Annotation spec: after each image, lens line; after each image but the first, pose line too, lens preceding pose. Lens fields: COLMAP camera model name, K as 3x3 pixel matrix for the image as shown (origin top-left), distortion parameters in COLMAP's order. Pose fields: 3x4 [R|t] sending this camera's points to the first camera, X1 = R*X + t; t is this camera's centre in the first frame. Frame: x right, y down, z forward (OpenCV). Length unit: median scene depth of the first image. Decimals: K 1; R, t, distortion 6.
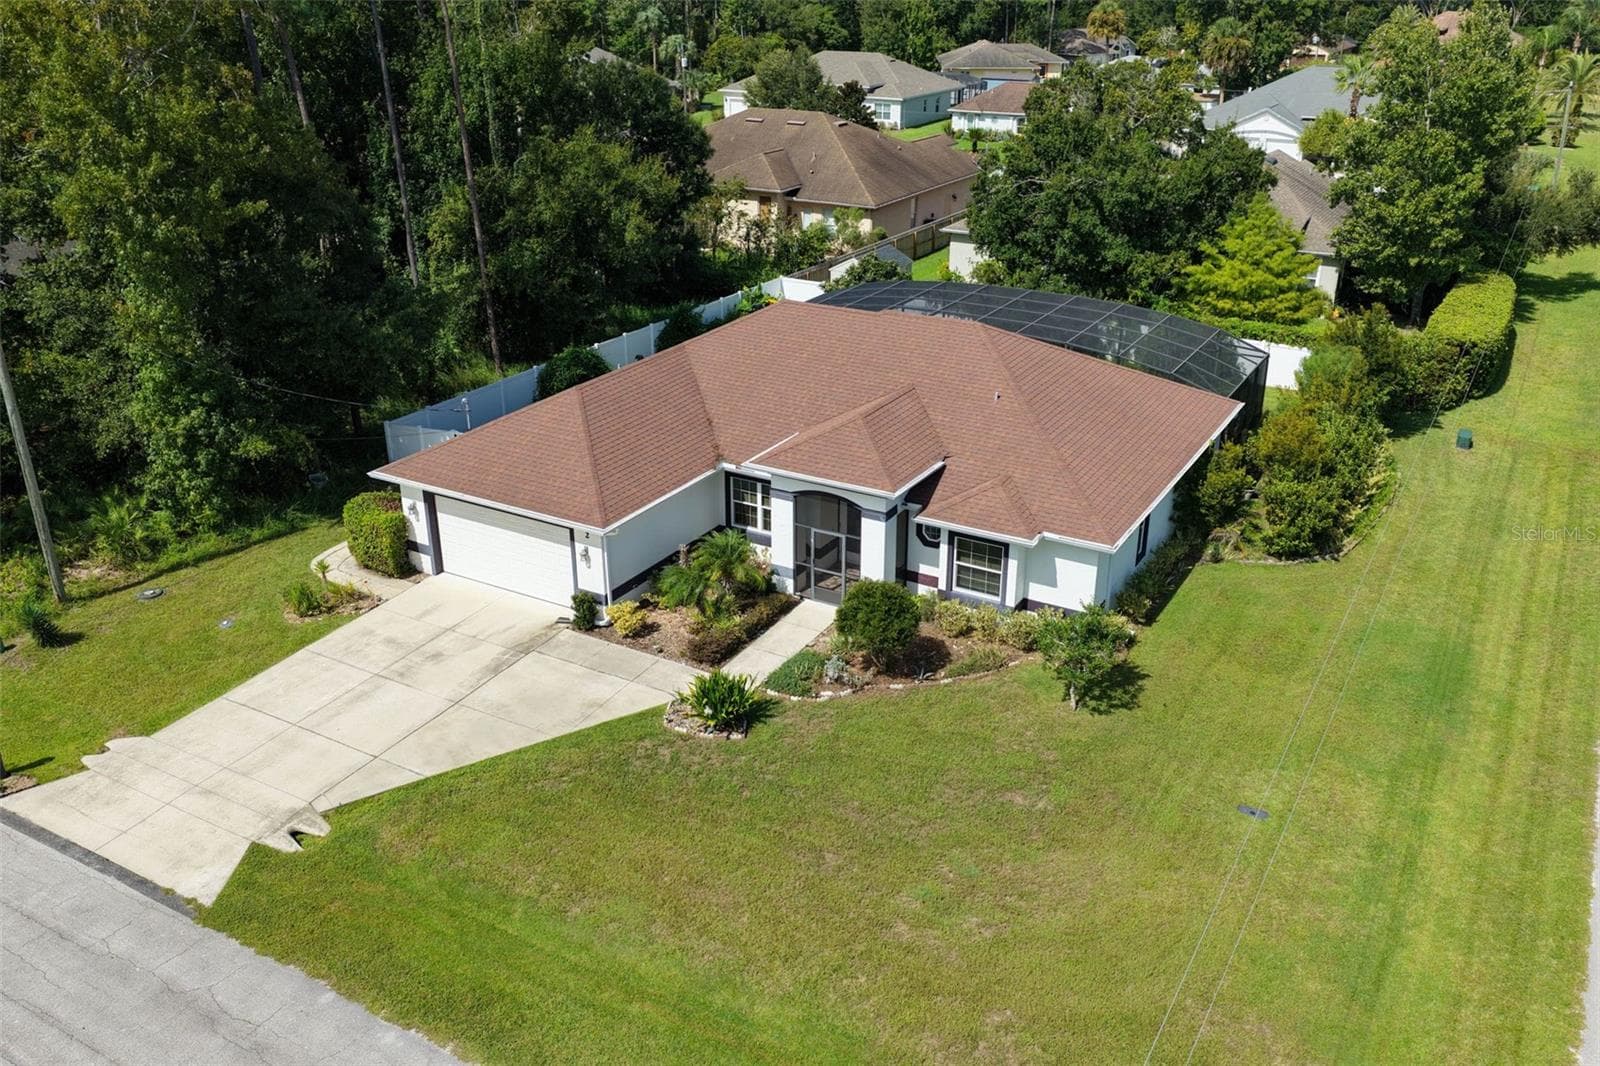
lens RADIAL K [[1326.4, 0, 800.0], [0, 1326.4, 533.0], [0, 0, 1]] dist [-0.018101, 0.046247]
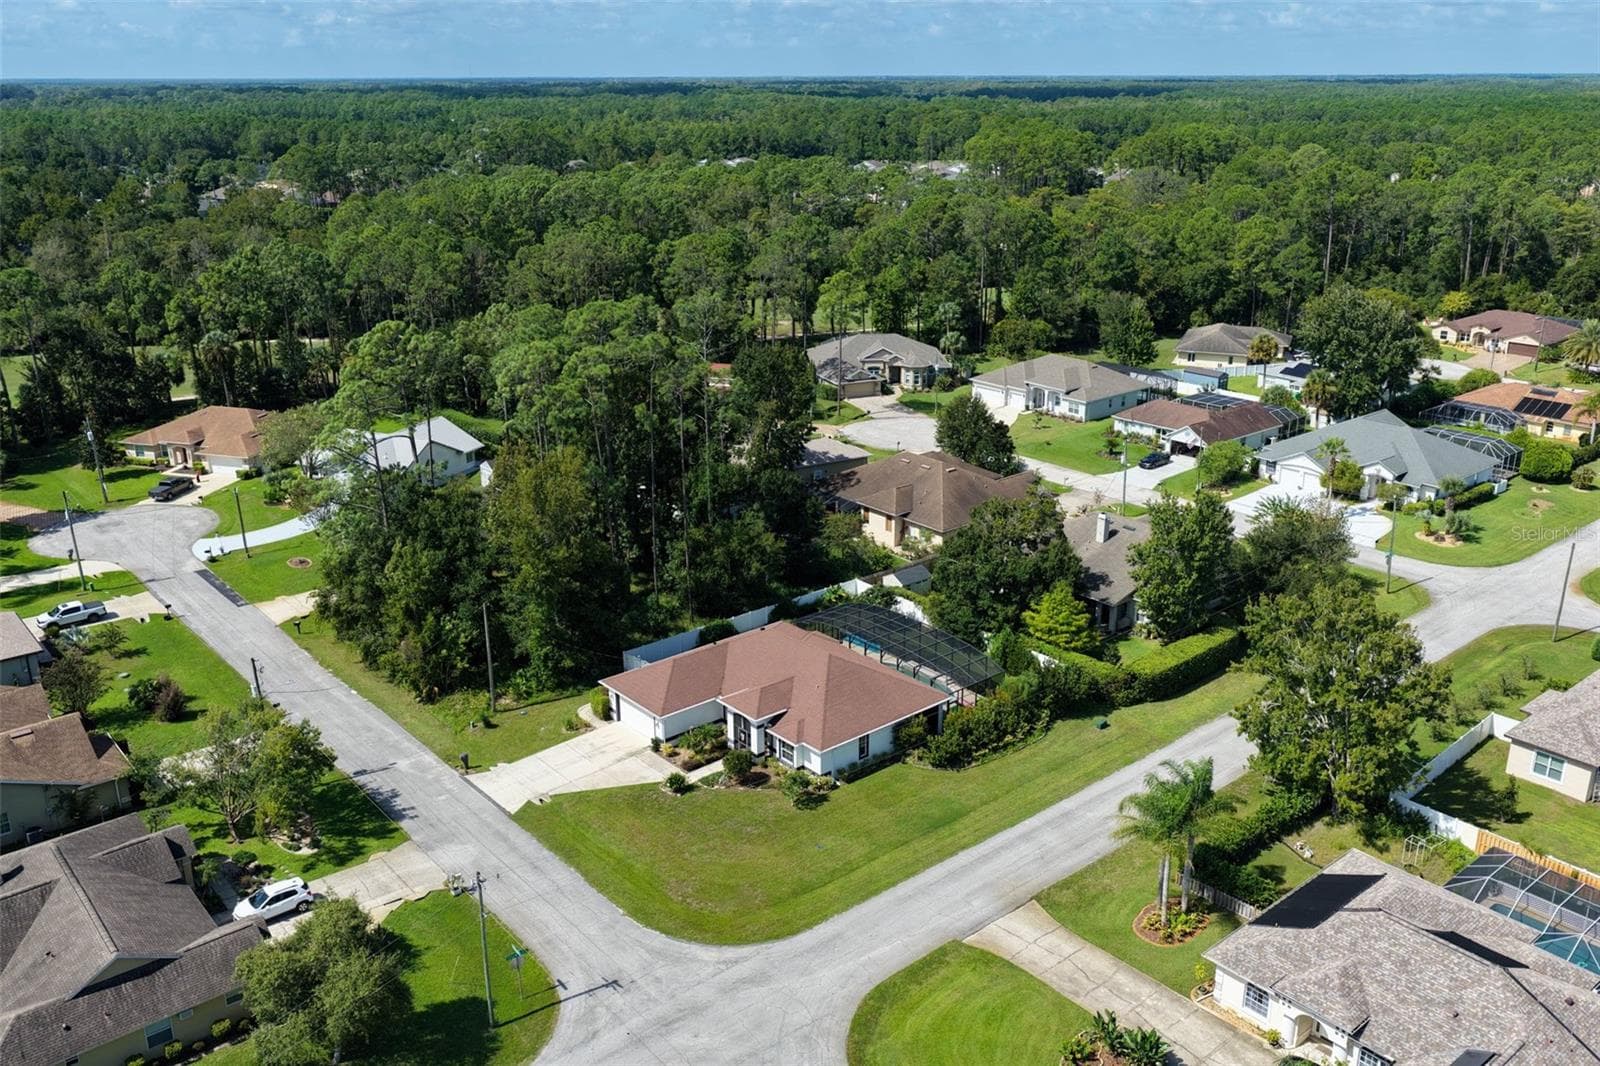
lens RADIAL K [[1326.4, 0, 800.0], [0, 1326.4, 533.0], [0, 0, 1]] dist [-0.018101, 0.046247]
pose [[0.942967, 0.105716, -0.315654, 0.955330], [-0.130751, 0.989649, -0.059153, -0.255787], [0.306134, 0.097052, 0.947029, -1.590226]]
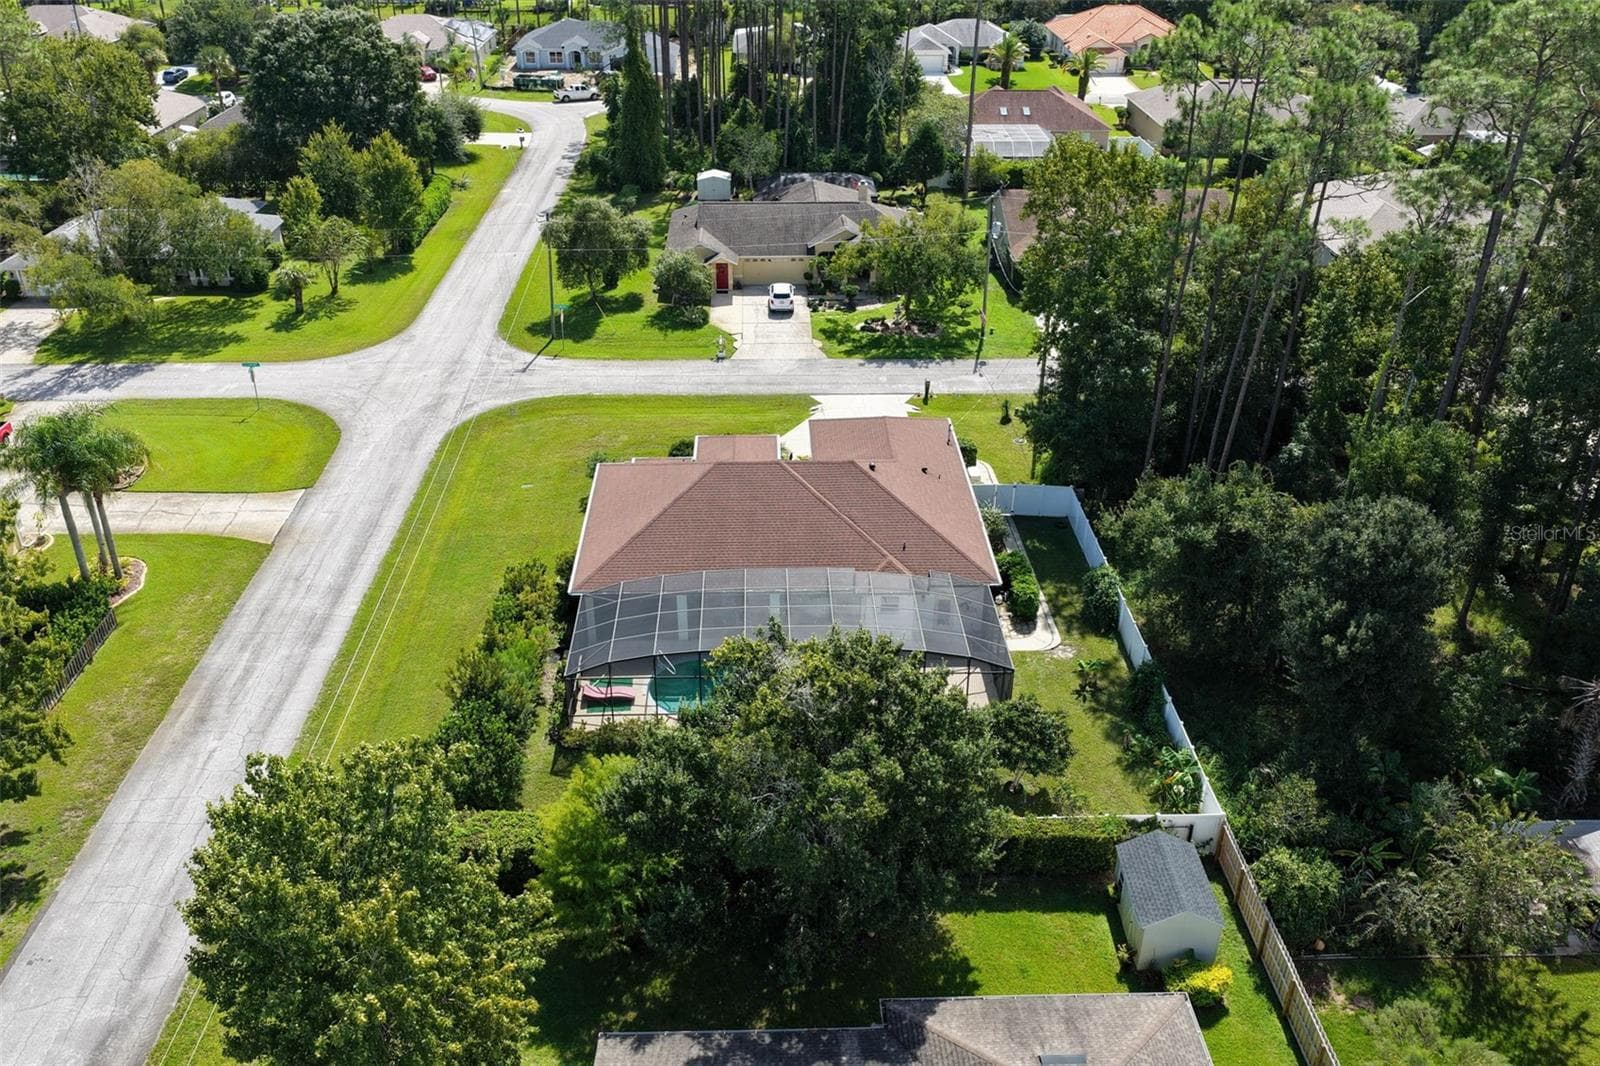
lens RADIAL K [[1326.4, 0, 800.0], [0, 1326.4, 533.0], [0, 0, 1]] dist [-0.018101, 0.046247]
pose [[-0.846838, 0.255233, -0.466606, 0.932647], [-0.218783, 0.632484, 0.743033, -1.499765], [0.484768, 0.731314, -0.479771, 2.122536]]
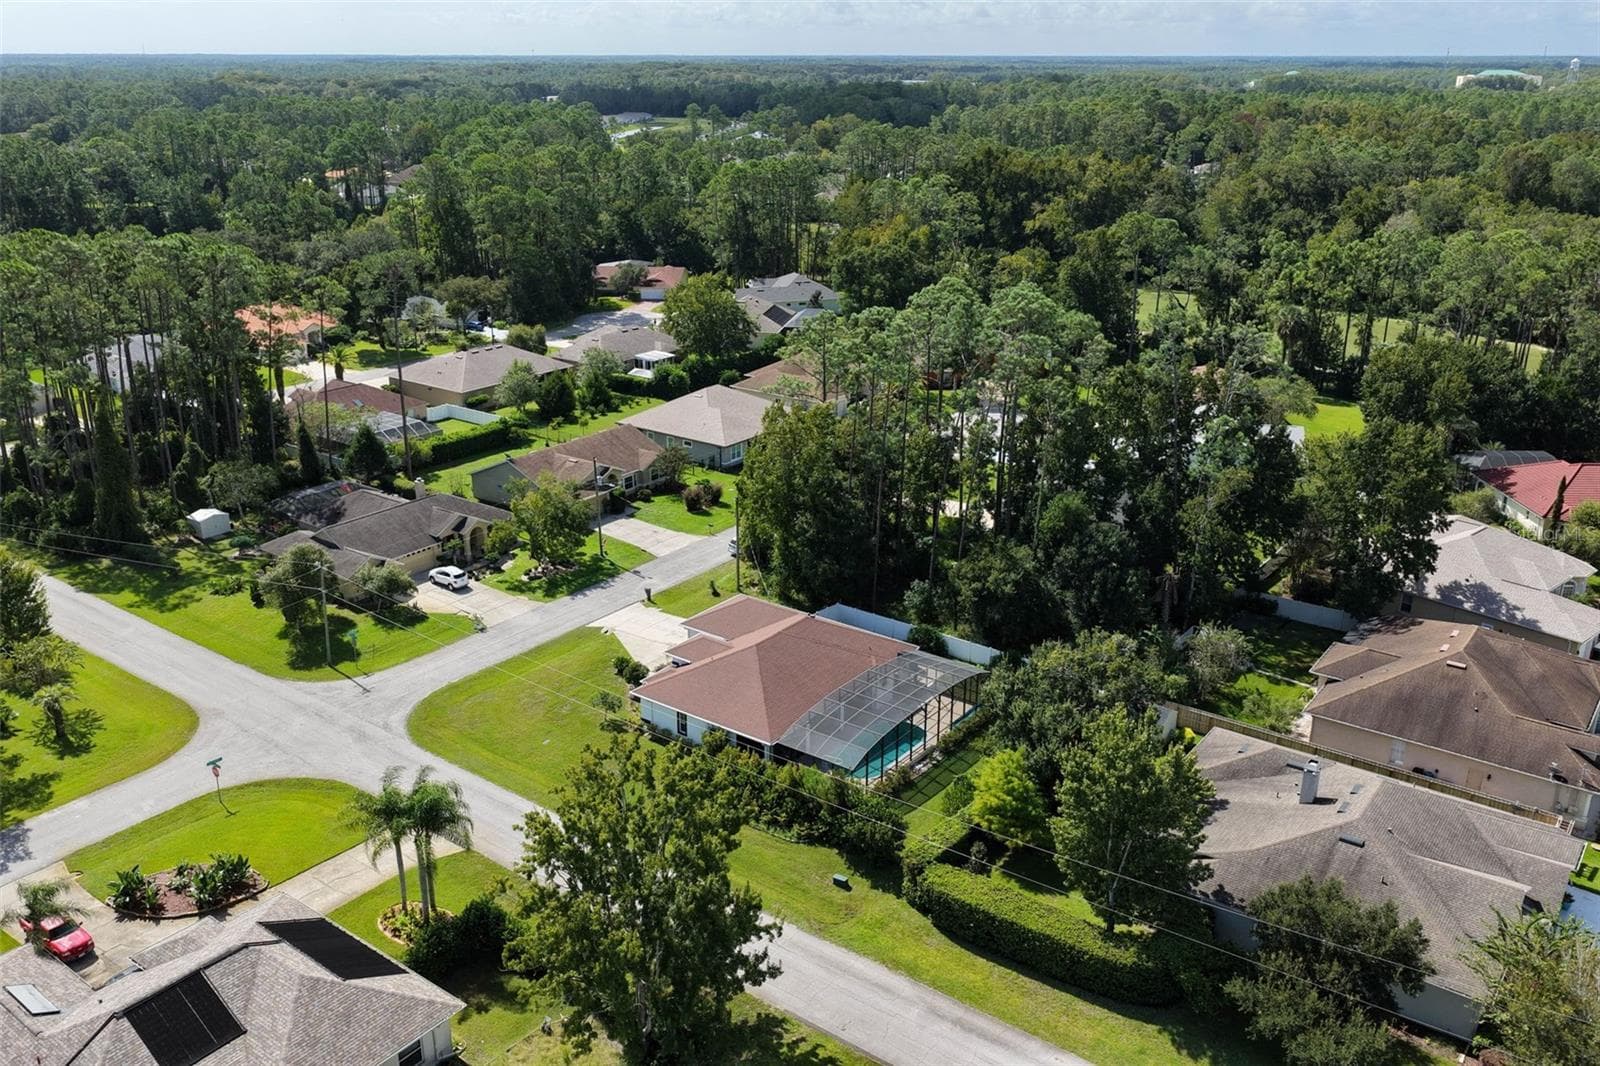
lens RADIAL K [[1326.4, 0, 800.0], [0, 1326.4, 533.0], [0, 0, 1]] dist [-0.018101, 0.046247]
pose [[-0.115515, 0.337560, -0.934189, 2.673509], [-0.400738, 0.844713, 0.354781, -1.406417], [0.908881, 0.415348, 0.037696, 1.000140]]
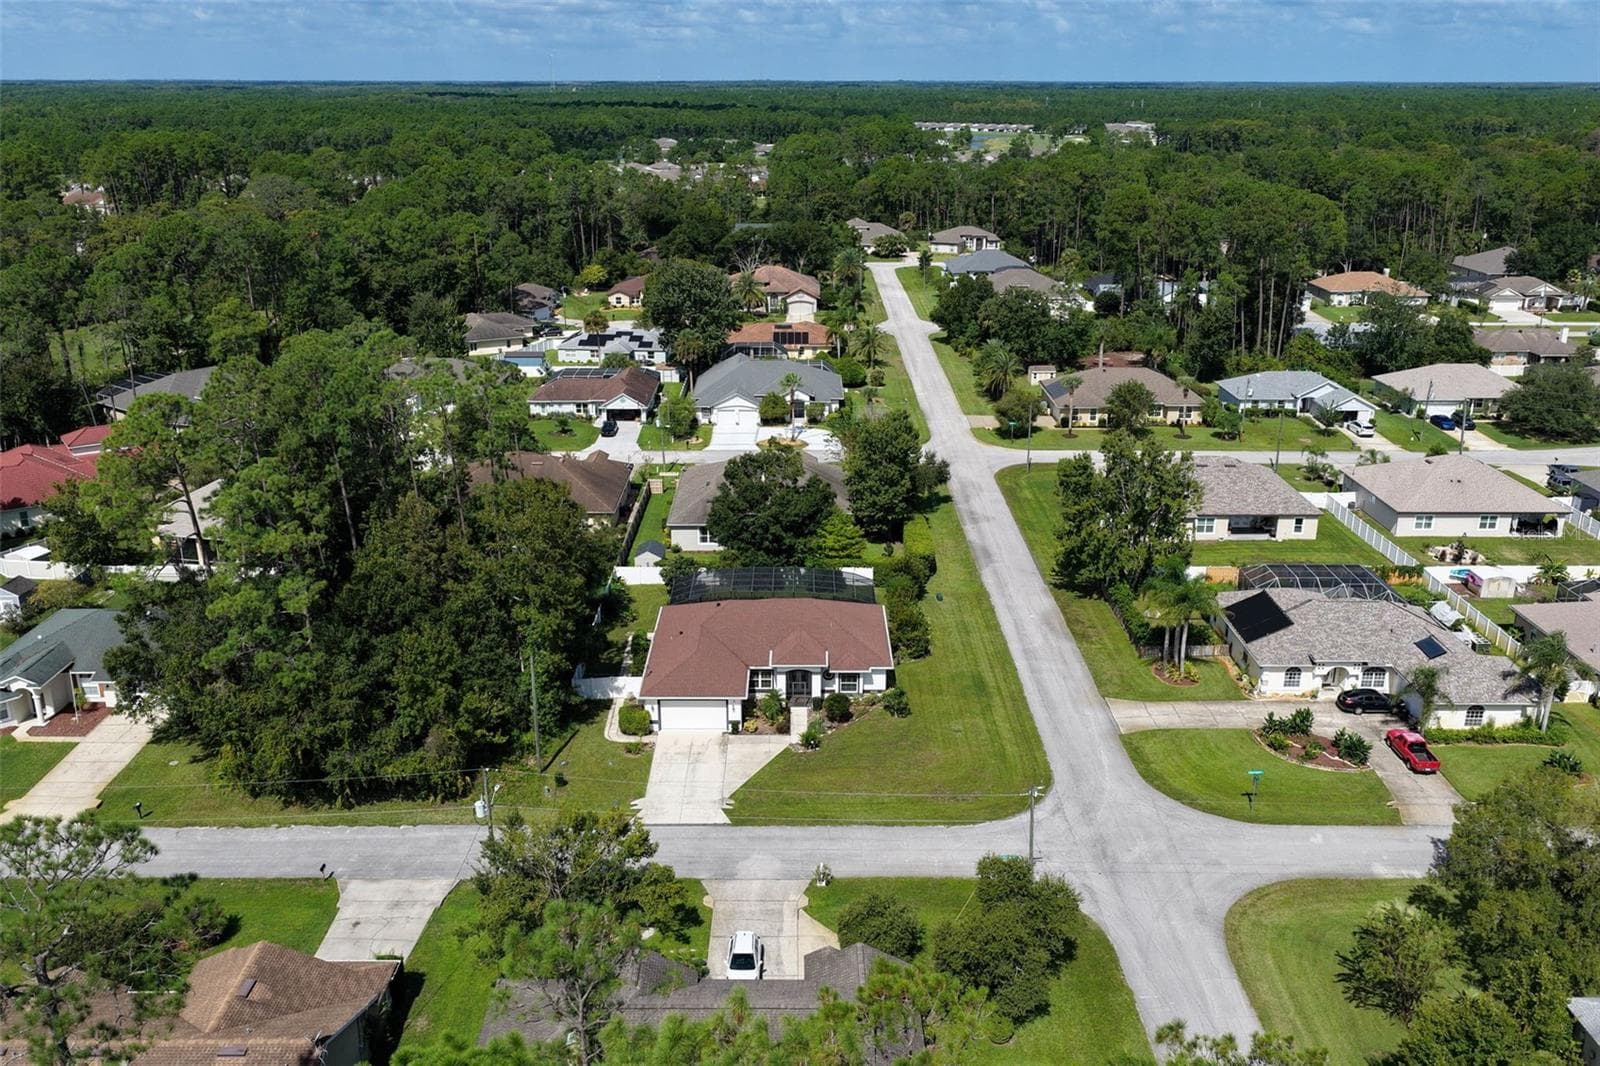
lens RADIAL K [[1326.4, 0, 800.0], [0, 1326.4, 533.0], [0, 0, 1]] dist [-0.018101, 0.046247]
pose [[0.863566, -0.162528, 0.477324, -1.344232], [0.201737, 0.978928, -0.031655, -0.234889], [-0.462121, 0.123630, 0.878157, -1.650947]]
